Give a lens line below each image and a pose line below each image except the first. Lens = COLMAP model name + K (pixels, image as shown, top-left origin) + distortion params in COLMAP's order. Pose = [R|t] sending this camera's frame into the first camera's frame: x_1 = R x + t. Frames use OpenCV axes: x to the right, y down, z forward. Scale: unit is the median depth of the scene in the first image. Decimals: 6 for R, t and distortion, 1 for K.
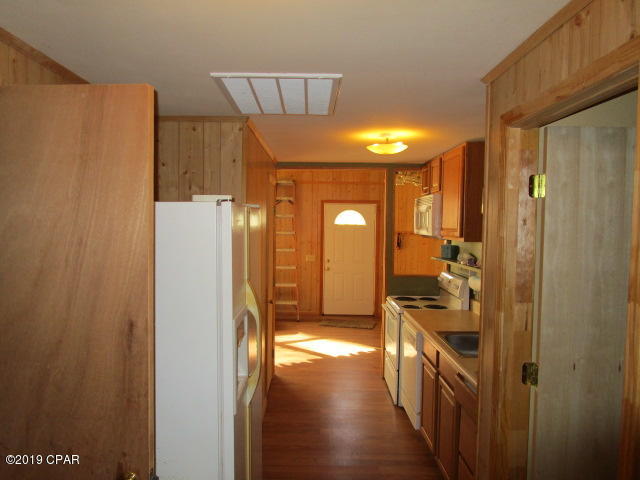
lens RADIAL K [[453.6, 0, 320.0], [0, 453.6, 240.0], [0, 0, 1]] dist [-0.000068, -0.000088]
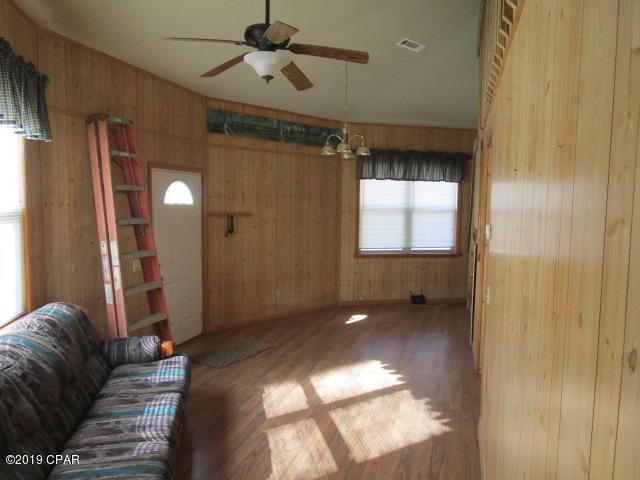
lens RADIAL K [[453.6, 0, 320.0], [0, 453.6, 240.0], [0, 0, 1]] dist [-0.000068, -0.000088]
pose [[0.314978, -0.086840, 0.945118, -0.479563], [0.032070, 0.996210, 0.080847, -0.029044], [-0.948557, 0.004845, 0.316569, 0.613145]]
